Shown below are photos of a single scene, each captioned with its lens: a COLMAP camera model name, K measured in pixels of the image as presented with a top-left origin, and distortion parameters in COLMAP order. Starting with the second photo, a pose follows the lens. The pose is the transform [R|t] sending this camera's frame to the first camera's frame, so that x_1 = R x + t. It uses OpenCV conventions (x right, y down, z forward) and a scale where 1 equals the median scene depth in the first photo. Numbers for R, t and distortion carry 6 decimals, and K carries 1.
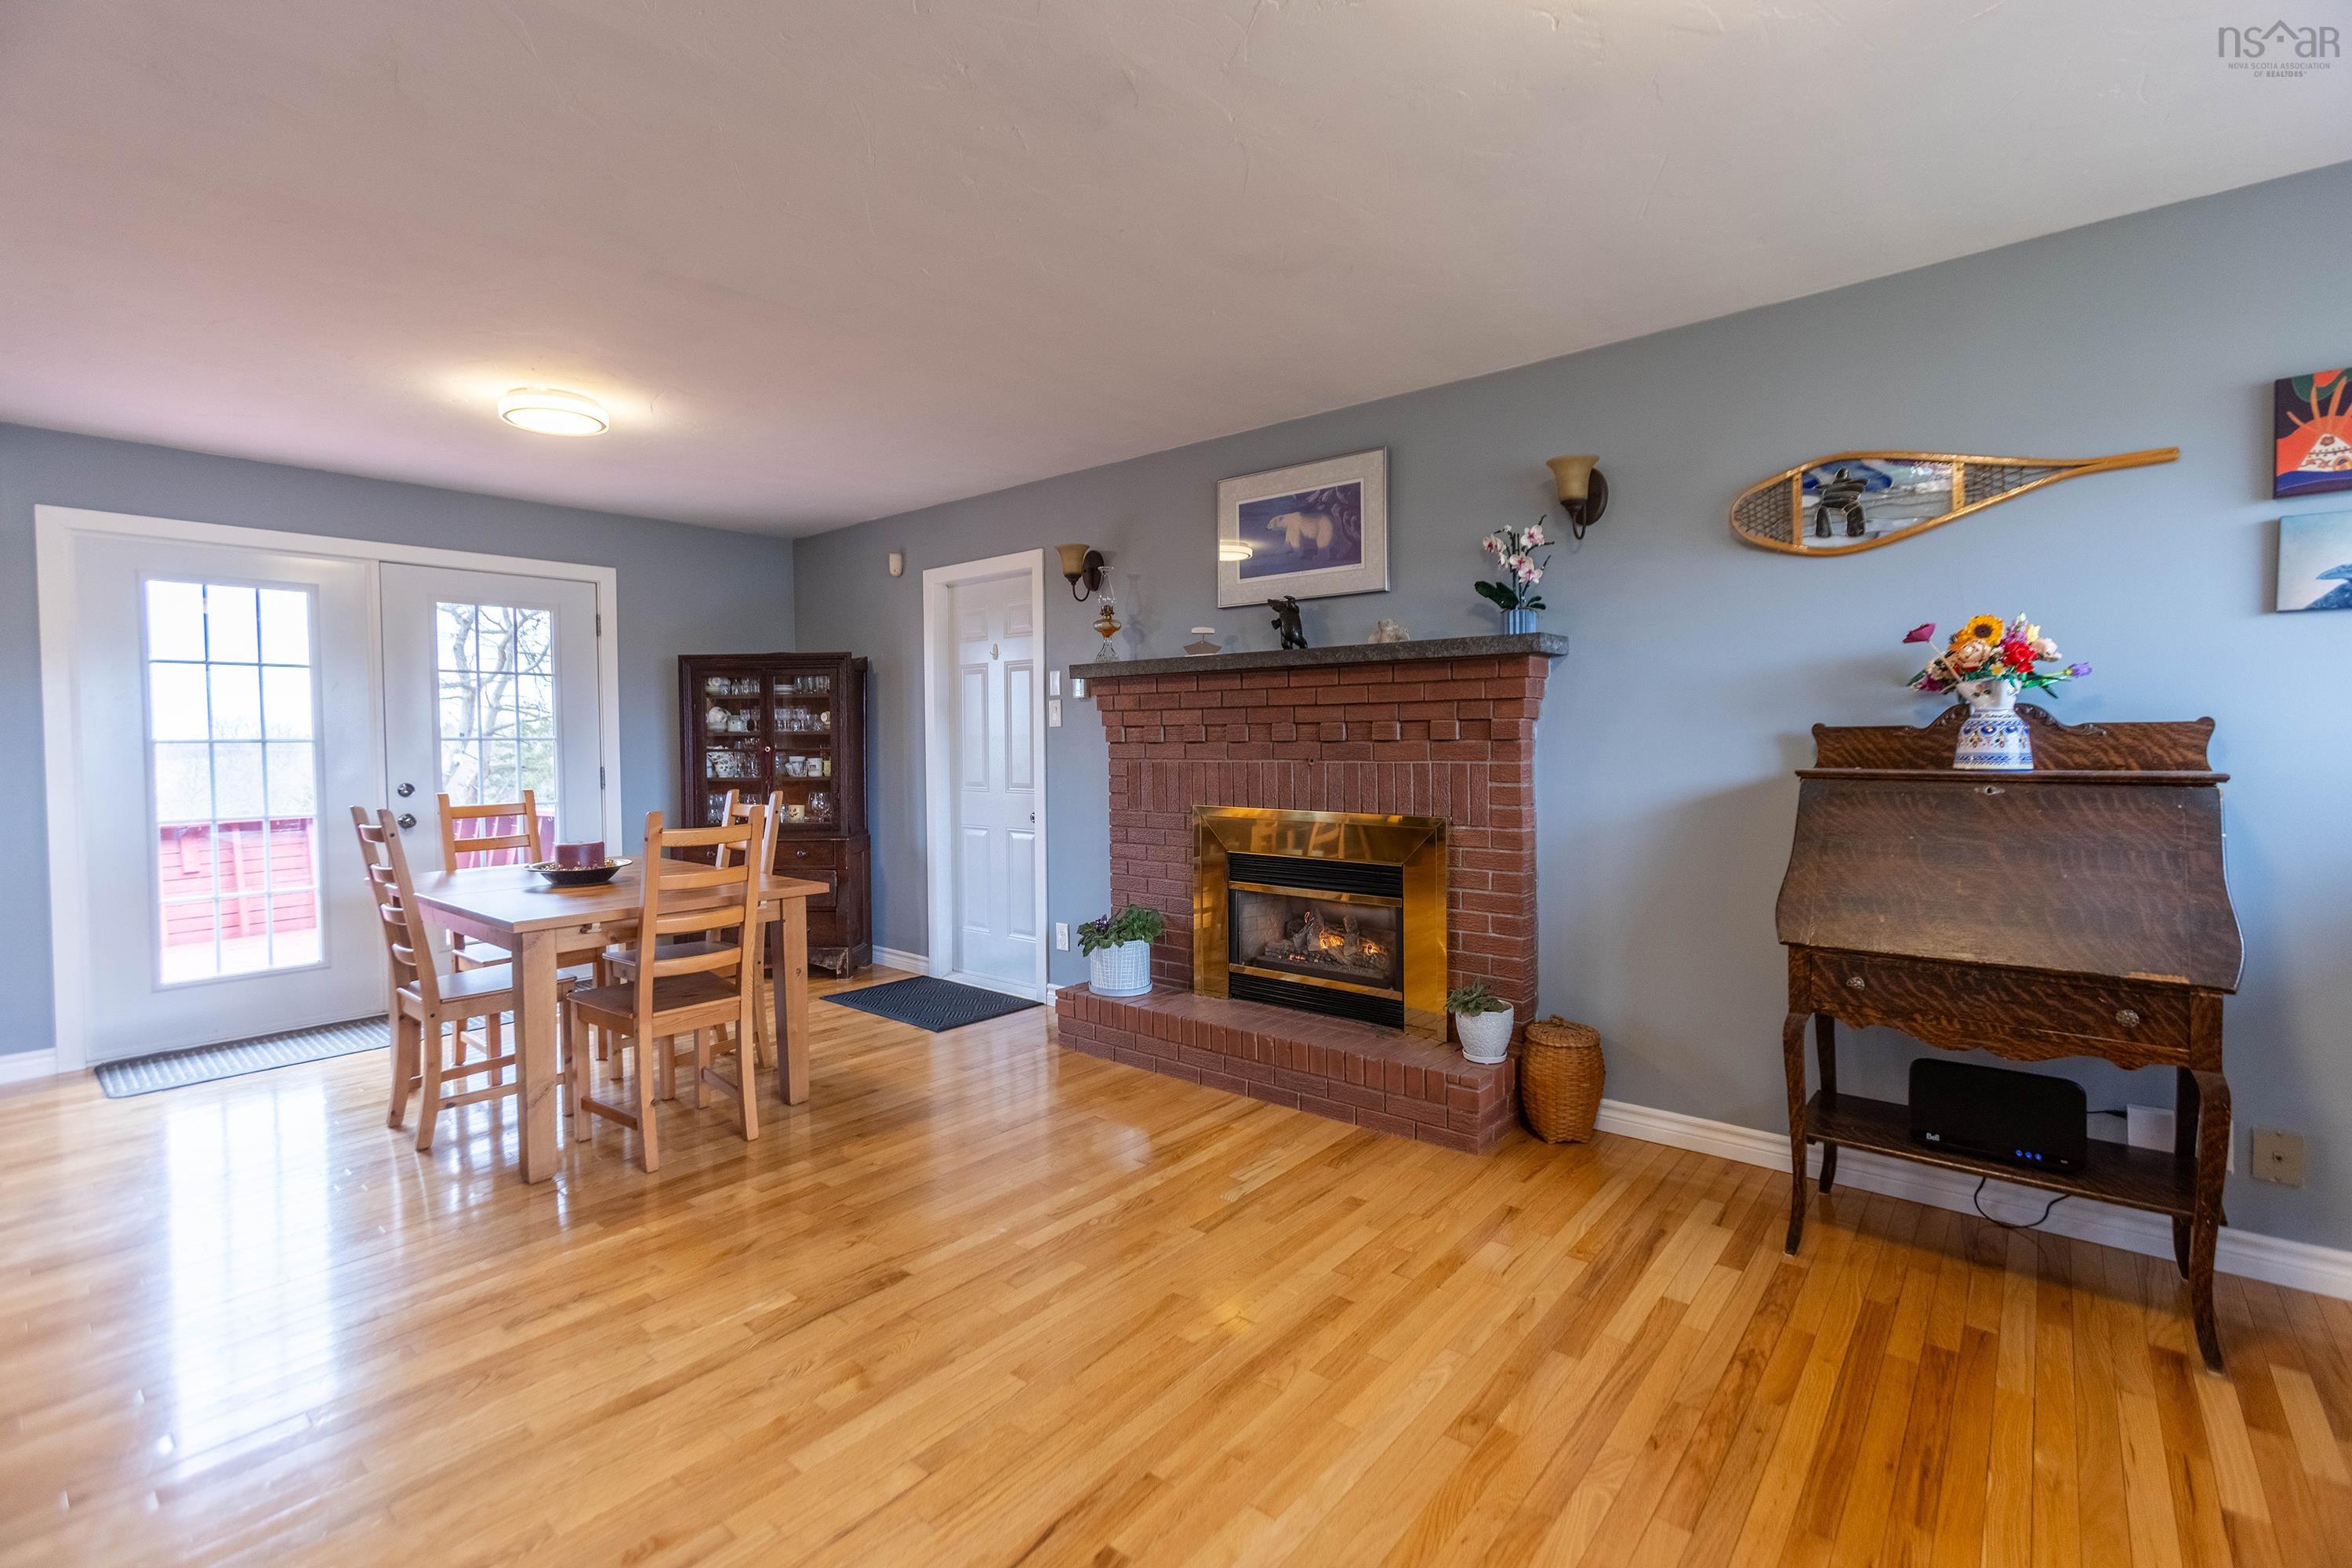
lens RADIAL K [[1044.1, 0, 1187.1], [0, 1044.1, 766.7], [0, 0, 1]] dist [-0.012946, 0.010649]
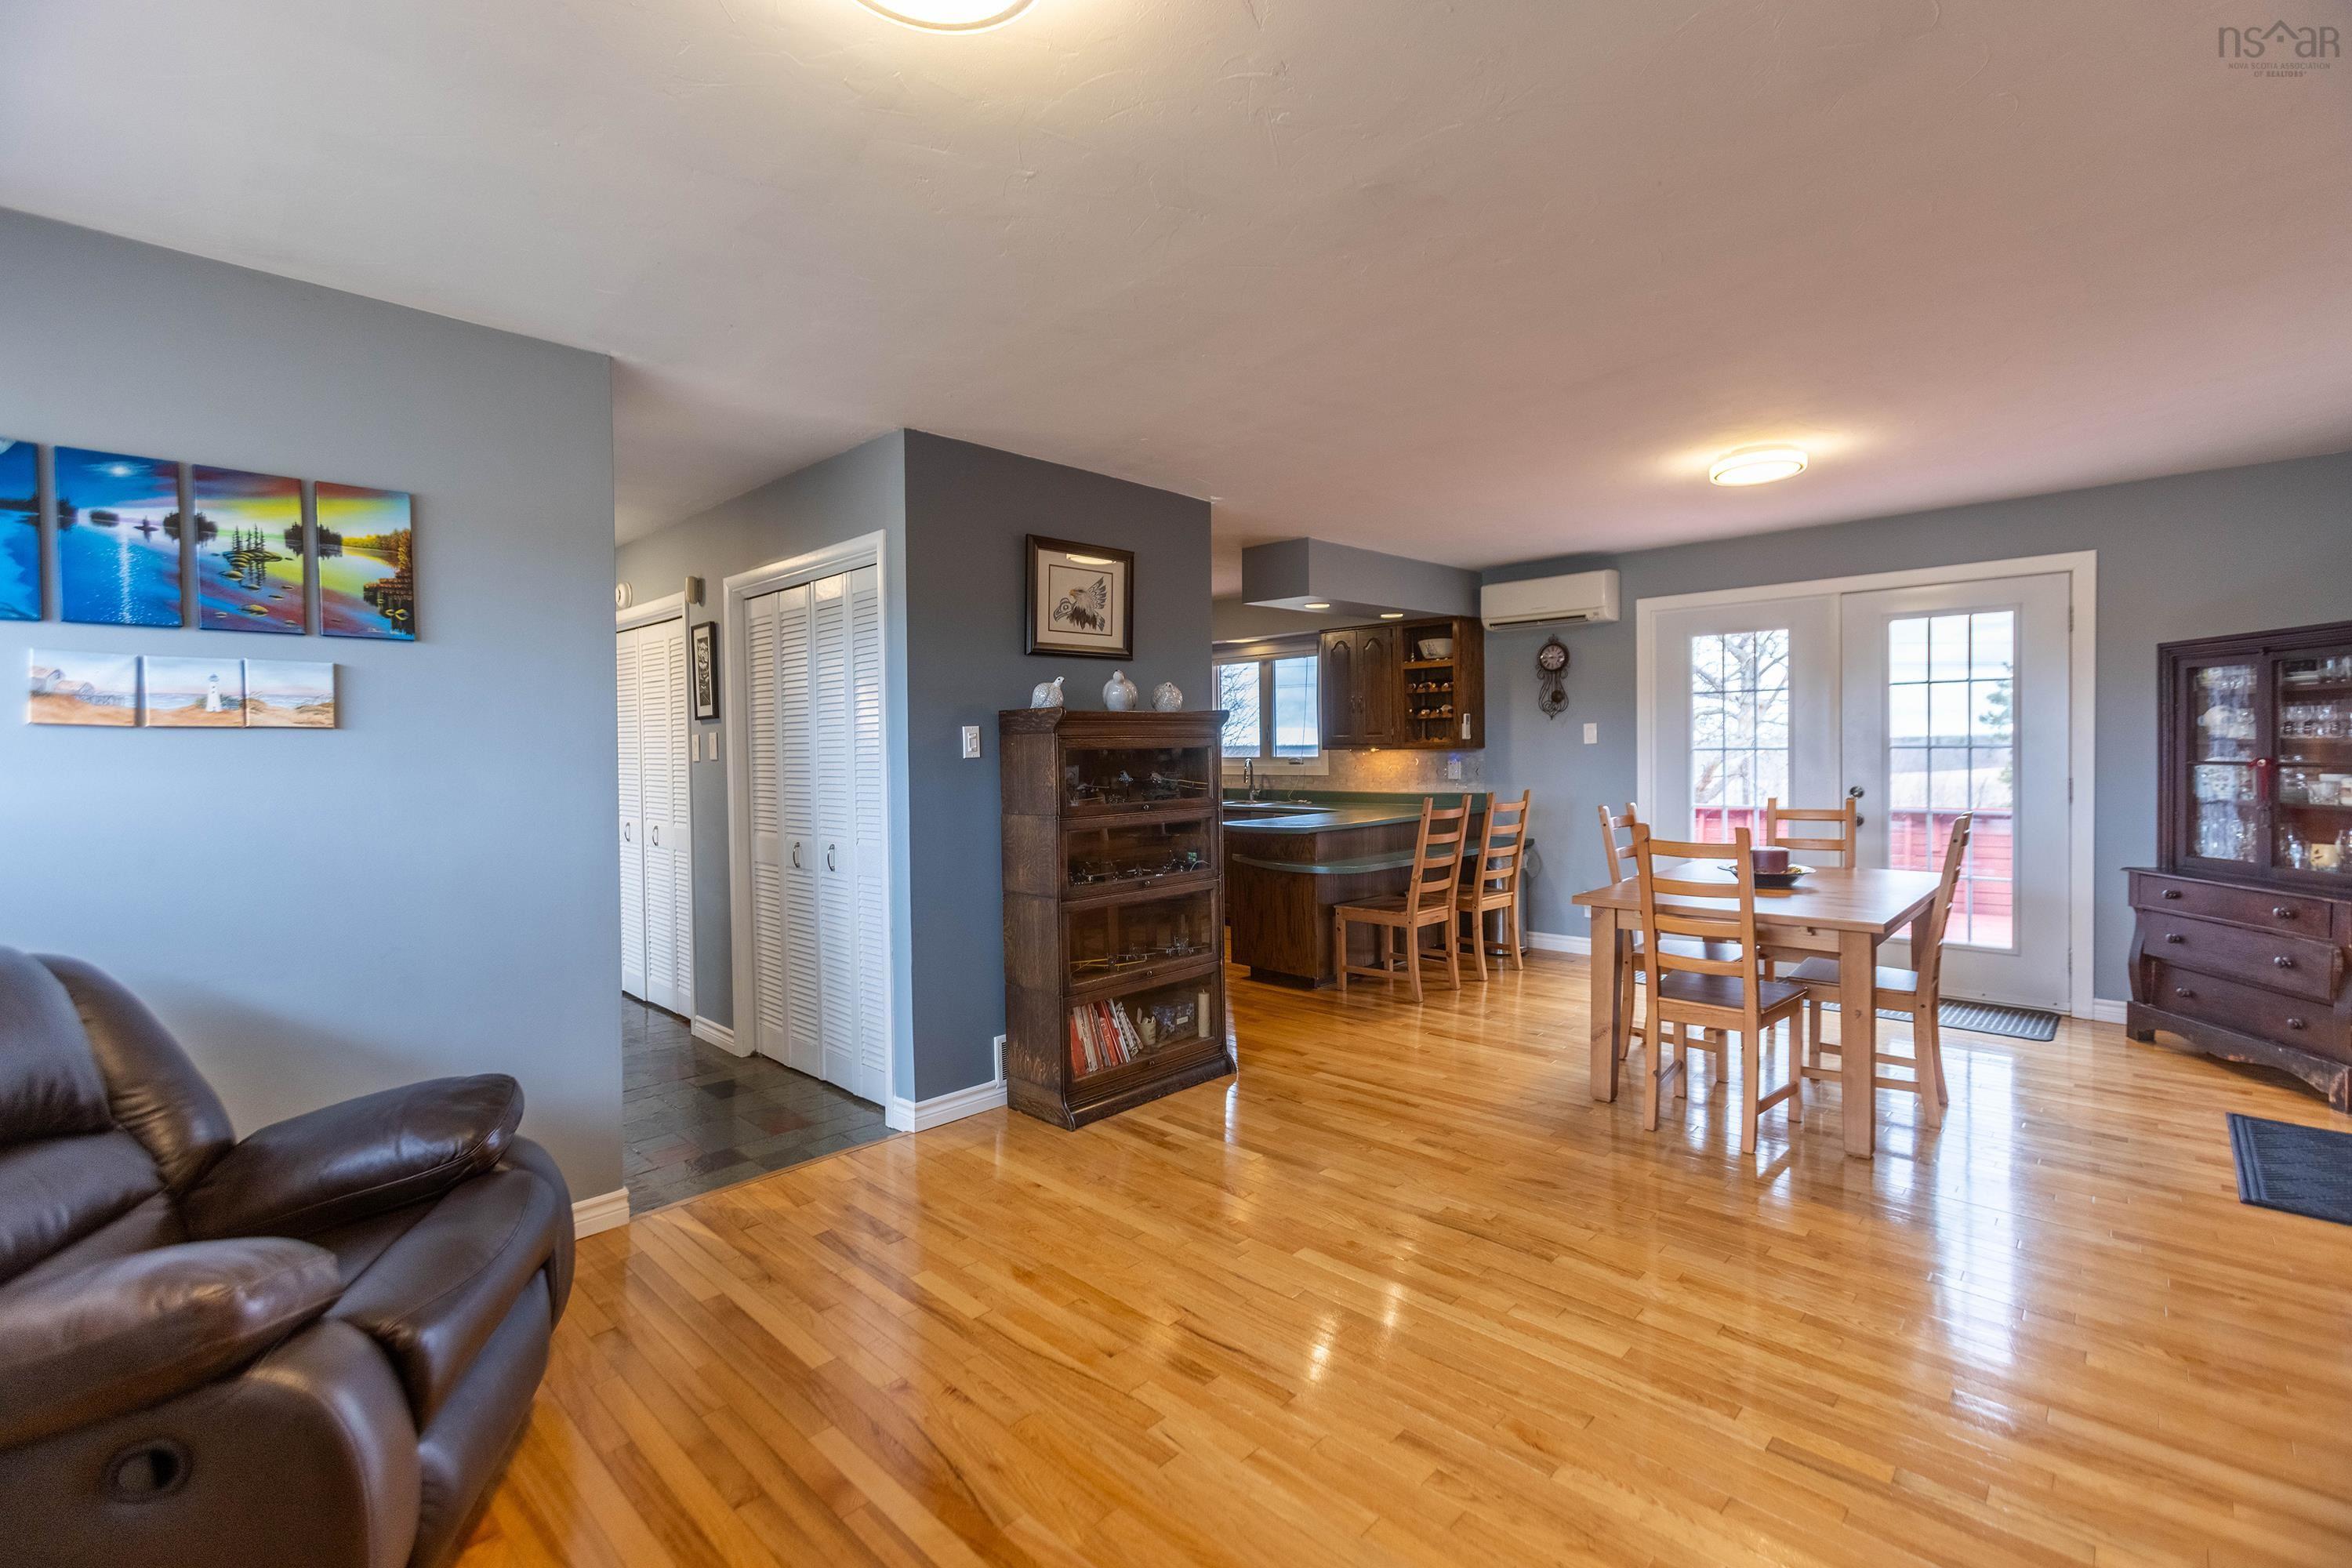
lens RADIAL K [[1044.1, 0, 1187.1], [0, 1044.1, 766.7], [0, 0, 1]] dist [-0.012946, 0.010649]
pose [[-0.065540, 0.030091, -0.997396, 0.420916], [-0.013628, 0.999425, 0.031048, -0.030177], [0.997757, 0.015628, -0.065092, 0.344626]]
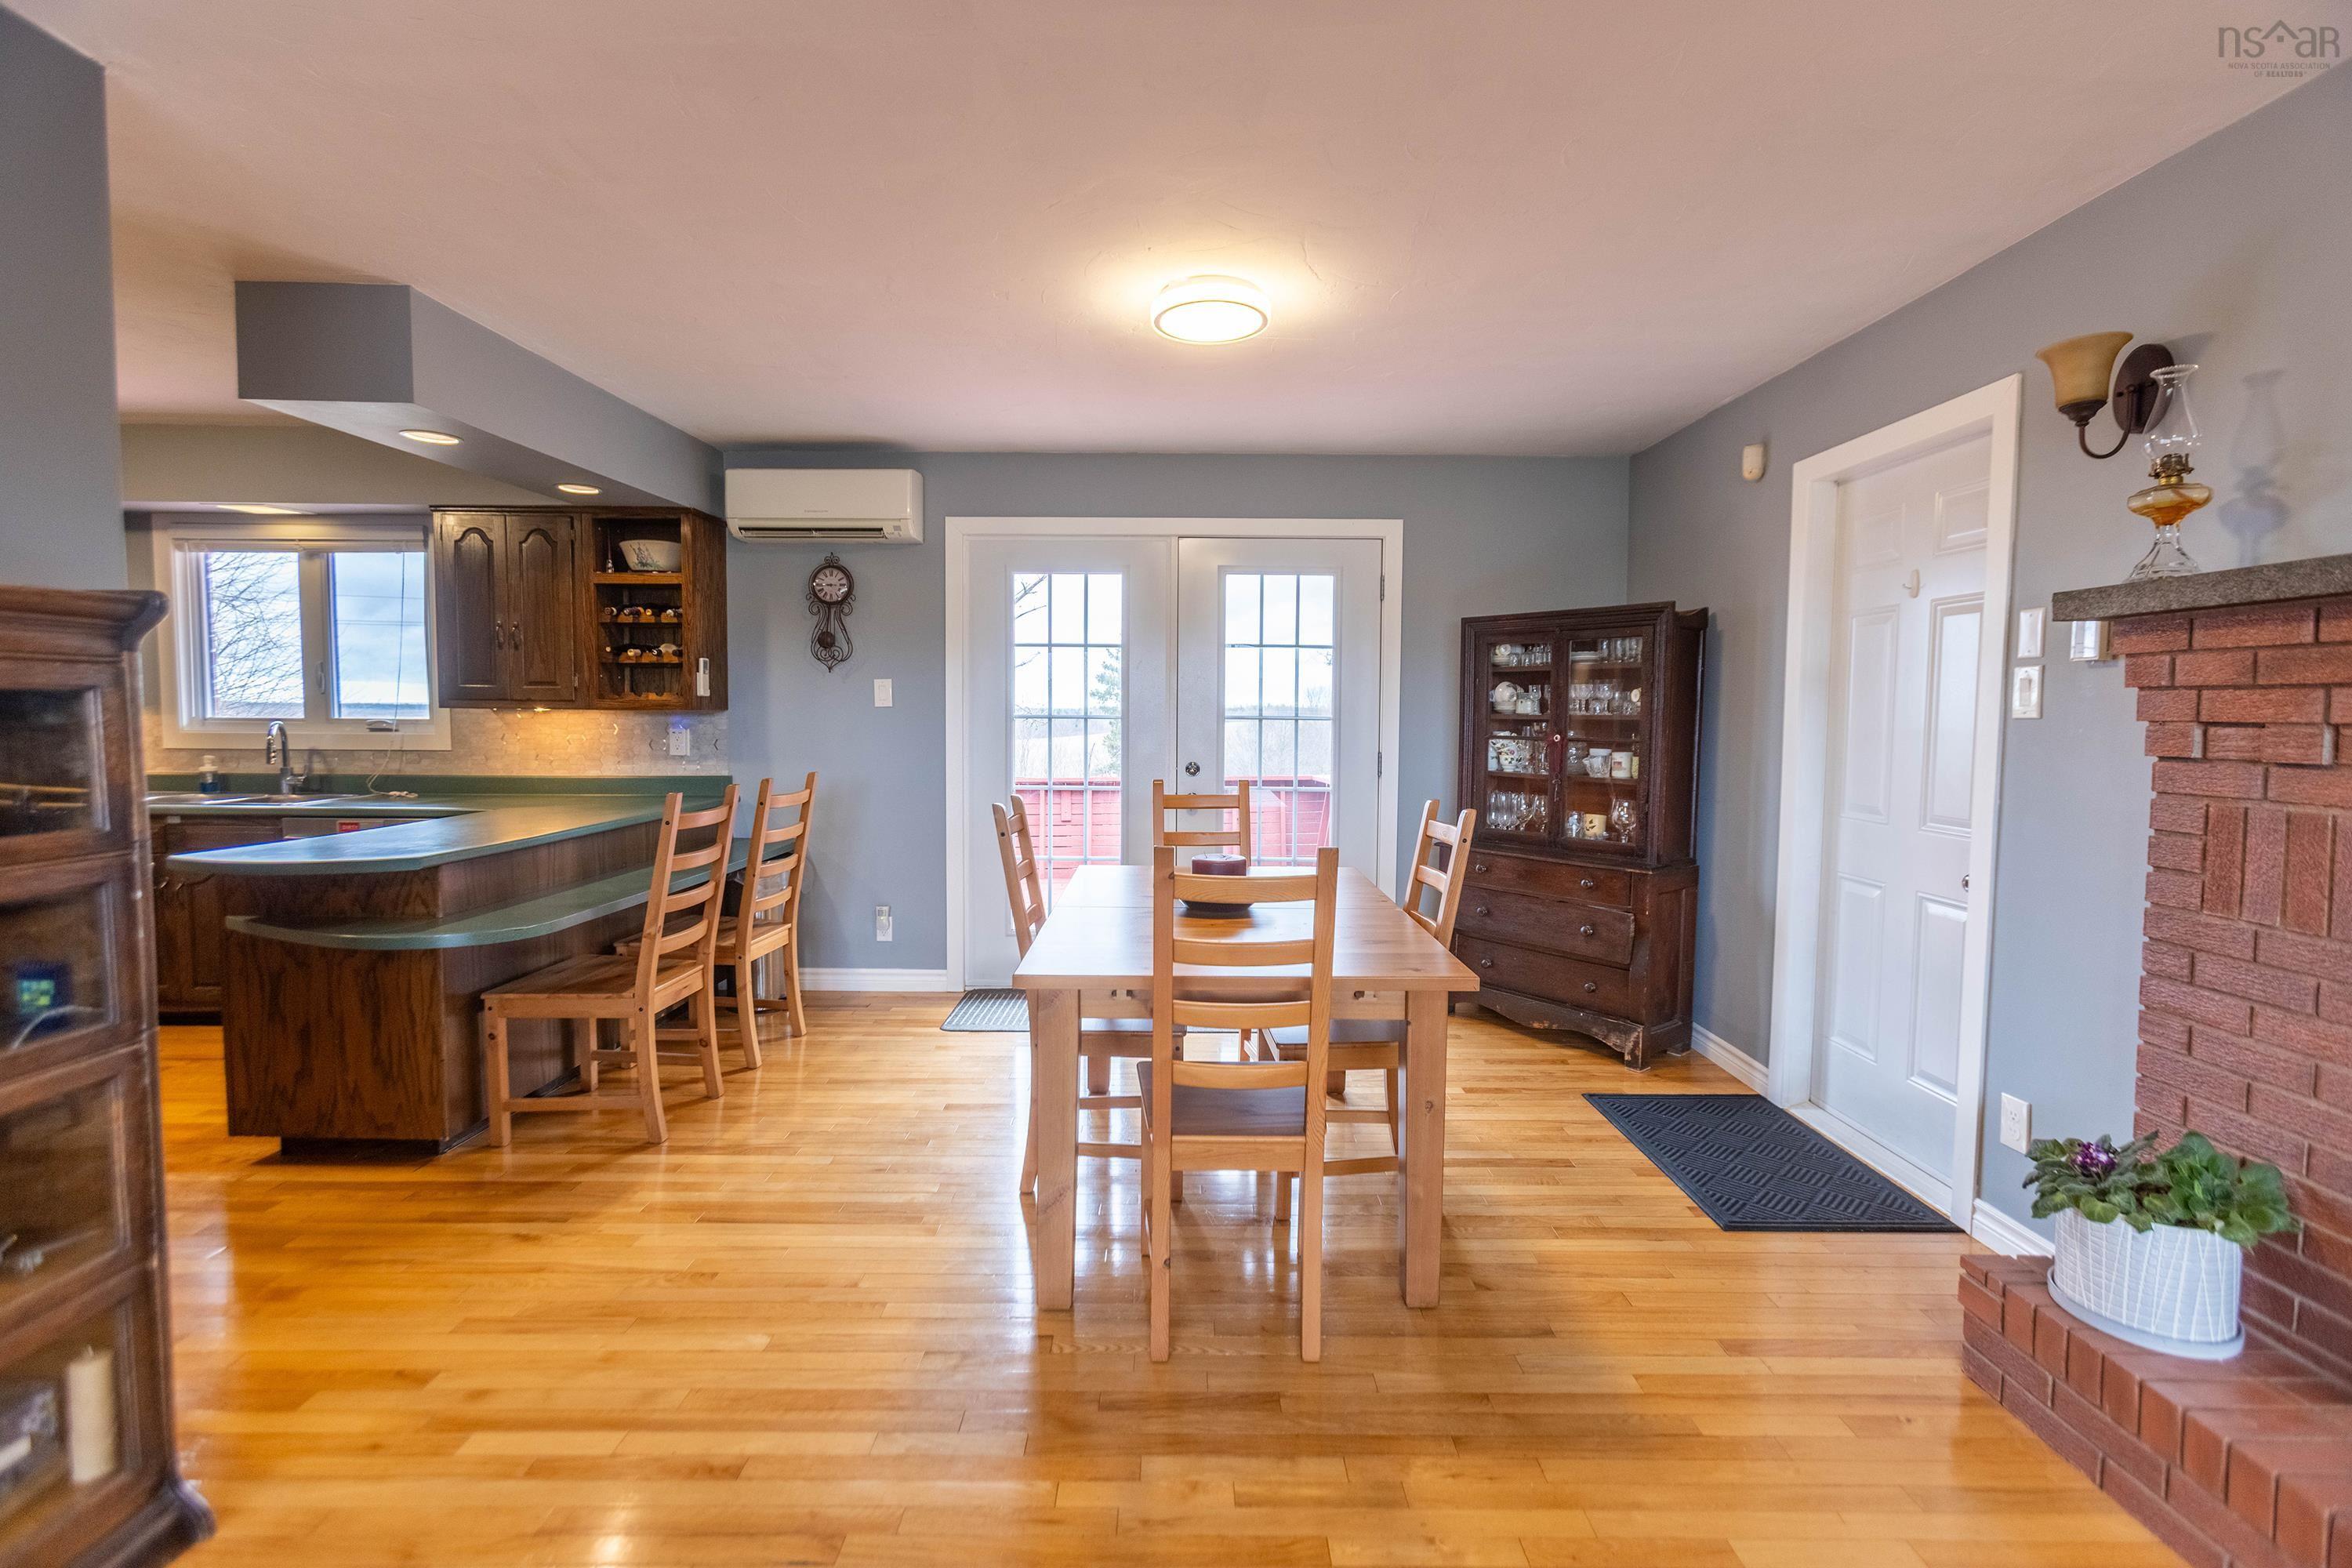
lens RADIAL K [[1044.1, 0, 1187.1], [0, 1044.1, 766.7], [0, 0, 1]] dist [-0.012946, 0.010649]
pose [[0.644586, 0.056612, -0.762433, -0.000069], [-0.036078, 0.998396, 0.043632, -0.022036], [0.763680, -0.000618, 0.645594, 0.355021]]
